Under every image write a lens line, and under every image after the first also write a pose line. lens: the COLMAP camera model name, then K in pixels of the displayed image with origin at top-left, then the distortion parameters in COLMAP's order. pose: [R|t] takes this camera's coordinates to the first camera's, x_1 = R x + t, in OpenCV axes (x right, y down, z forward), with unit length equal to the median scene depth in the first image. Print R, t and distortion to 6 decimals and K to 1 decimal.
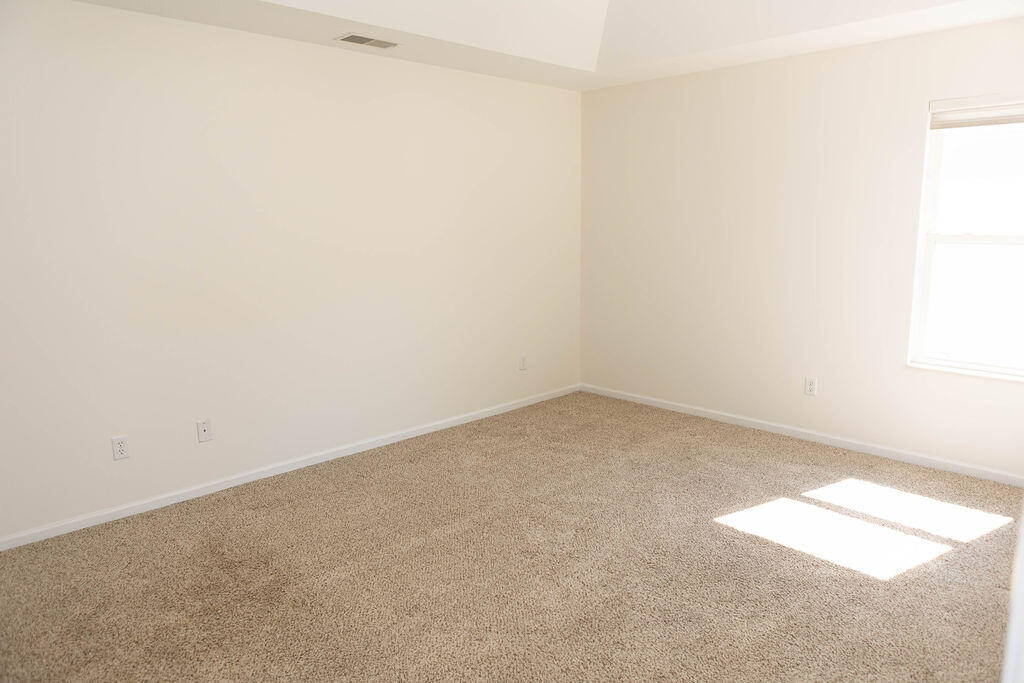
lens RADIAL K [[690.6, 0, 520.1], [0, 690.6, 337.7], [0, 0, 1]] dist [-0.025892, 0.018778]
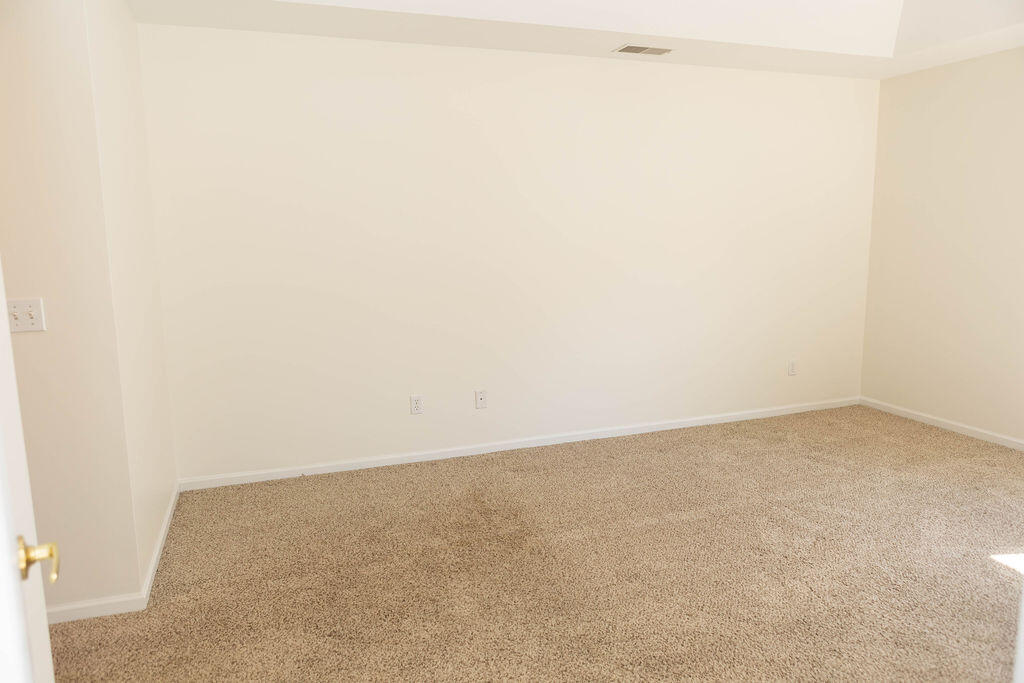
lens RADIAL K [[690.6, 0, 514.1], [0, 690.6, 330.8], [0, 0, 1]] dist [-0.025892, 0.018778]
pose [[0.910162, 0.061393, -0.409677, 0.062387], [-0.067539, 0.997716, -0.000535, 0.017869], [0.408709, 0.028156, 0.912230, -0.044272]]
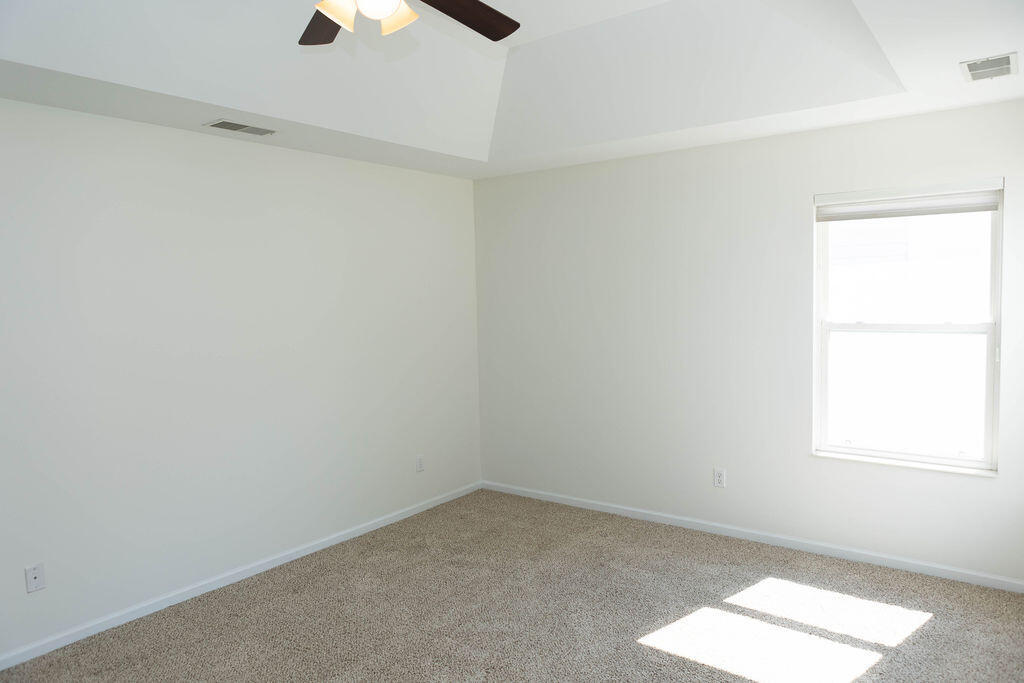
lens RADIAL K [[690.6, 0, 515.1], [0, 690.6, 344.2], [0, 0, 1]] dist [-0.025892, 0.018778]
pose [[0.989193, -0.024110, 0.144621, 0.000279], [0.038867, 0.994218, -0.100101, -0.039549], [-0.141371, 0.104640, 0.984411, 0.077475]]
